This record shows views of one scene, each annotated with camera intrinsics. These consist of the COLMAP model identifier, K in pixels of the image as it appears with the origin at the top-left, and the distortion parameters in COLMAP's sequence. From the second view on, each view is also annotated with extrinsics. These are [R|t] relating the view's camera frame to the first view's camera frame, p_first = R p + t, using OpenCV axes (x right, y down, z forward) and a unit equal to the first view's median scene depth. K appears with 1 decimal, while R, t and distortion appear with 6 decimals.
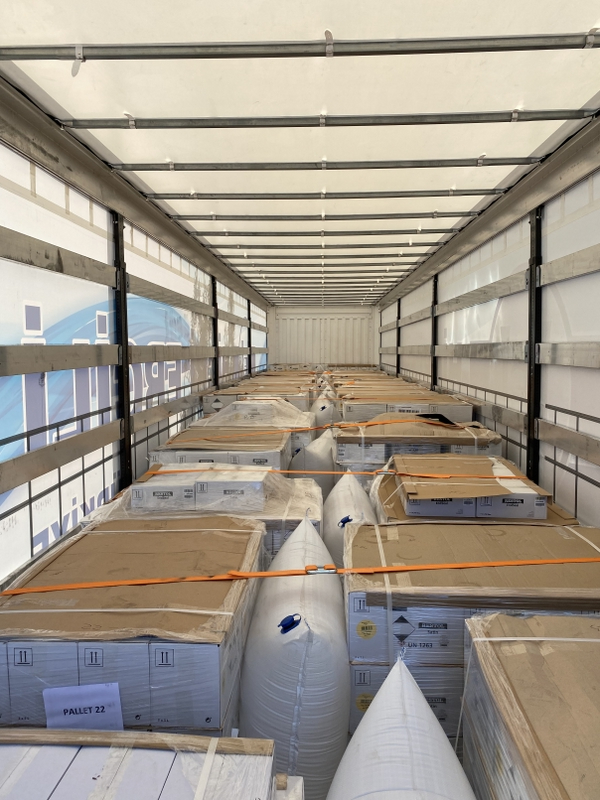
lens RADIAL K [[622.8, 0, 300.0], [0, 622.8, 400.0], [0, 0, 1]] dist [0.024825, -0.001215]
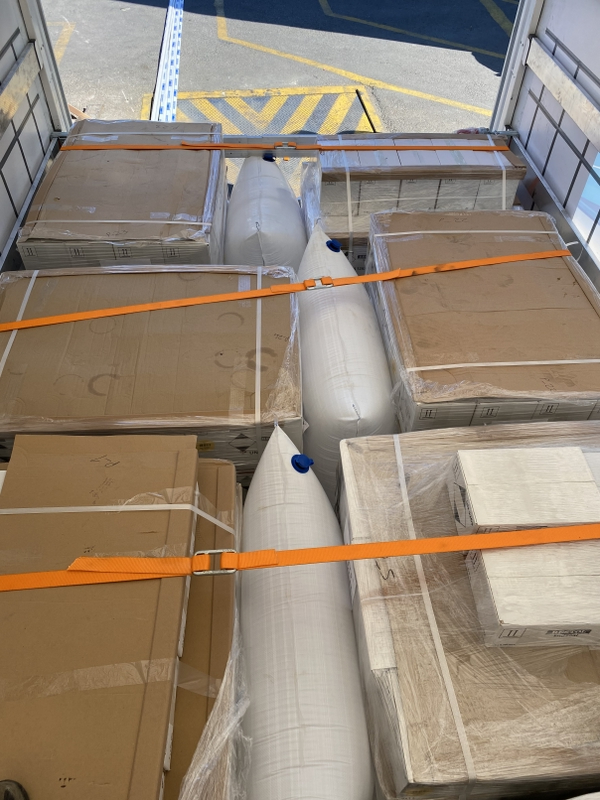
lens RADIAL K [[622.8, 0, 300.0], [0, 622.8, 400.0], [0, 0, 1]] dist [0.024825, -0.001215]
pose [[-0.995297, 0.063718, -0.072965, 0.049859], [-0.018483, 0.614479, 0.788717, -0.147945], [0.095091, 0.786356, -0.610412, 0.574813]]
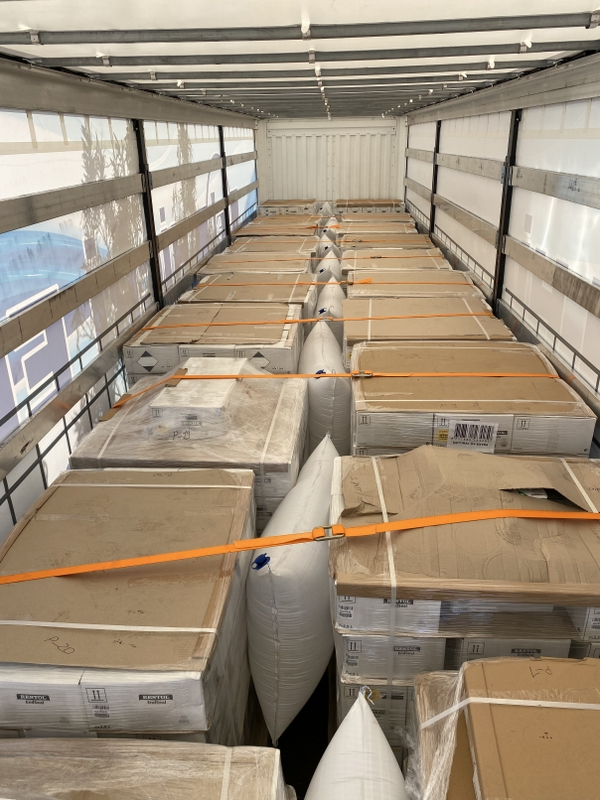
lens RADIAL K [[622.8, 0, 300.0], [0, 622.8, 400.0], [0, 0, 1]] dist [0.024825, -0.001215]
pose [[0.999683, -0.012046, -0.022111, 0.027418], [0.018384, 0.949239, 0.314018, -0.134862], [0.017205, -0.314325, 0.949160, 0.378986]]
